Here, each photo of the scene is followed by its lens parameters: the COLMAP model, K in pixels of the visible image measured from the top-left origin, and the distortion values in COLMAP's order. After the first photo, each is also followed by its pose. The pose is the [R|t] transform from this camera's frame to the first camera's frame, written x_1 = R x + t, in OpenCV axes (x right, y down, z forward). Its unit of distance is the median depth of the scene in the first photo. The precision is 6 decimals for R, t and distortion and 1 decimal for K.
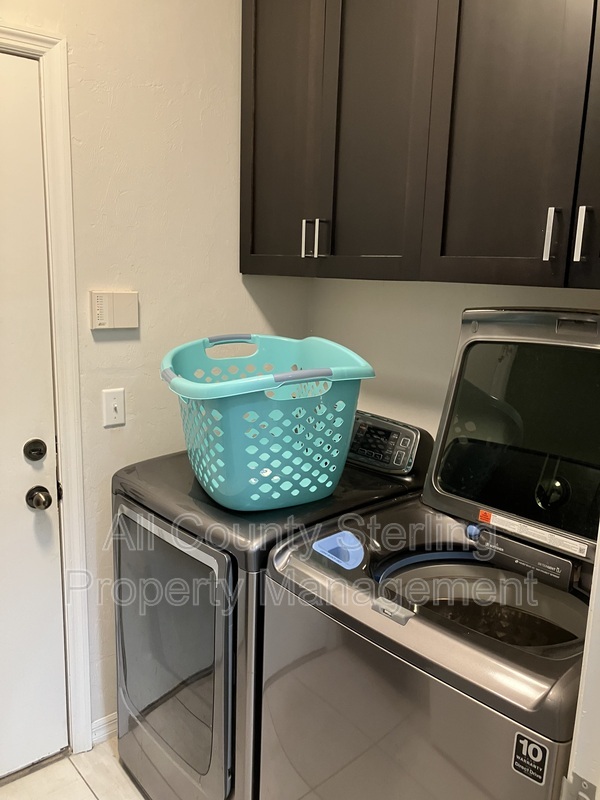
lens RADIAL K [[660.1, 0, 302.2], [0, 660.1, 403.6], [0, 0, 1]] dist [0.046093, -0.054512]
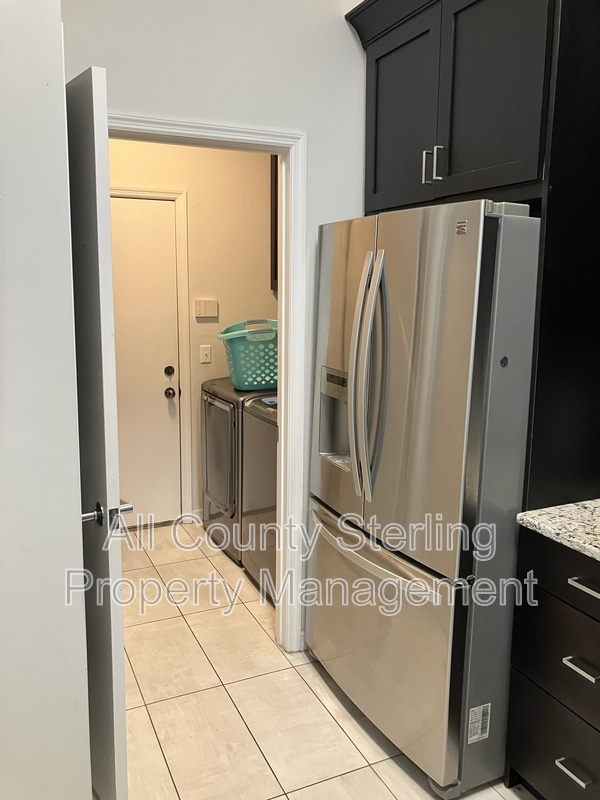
lens RADIAL K [[660.1, 0, 299.8], [0, 660.1, 401.4], [0, 0, 1]] dist [0.046093, -0.054512]
pose [[0.963908, 0.031383, -0.264380, 0.594266], [-0.038044, 0.999074, -0.020112, 0.196191], [0.263504, 0.029444, 0.964209, -0.992667]]
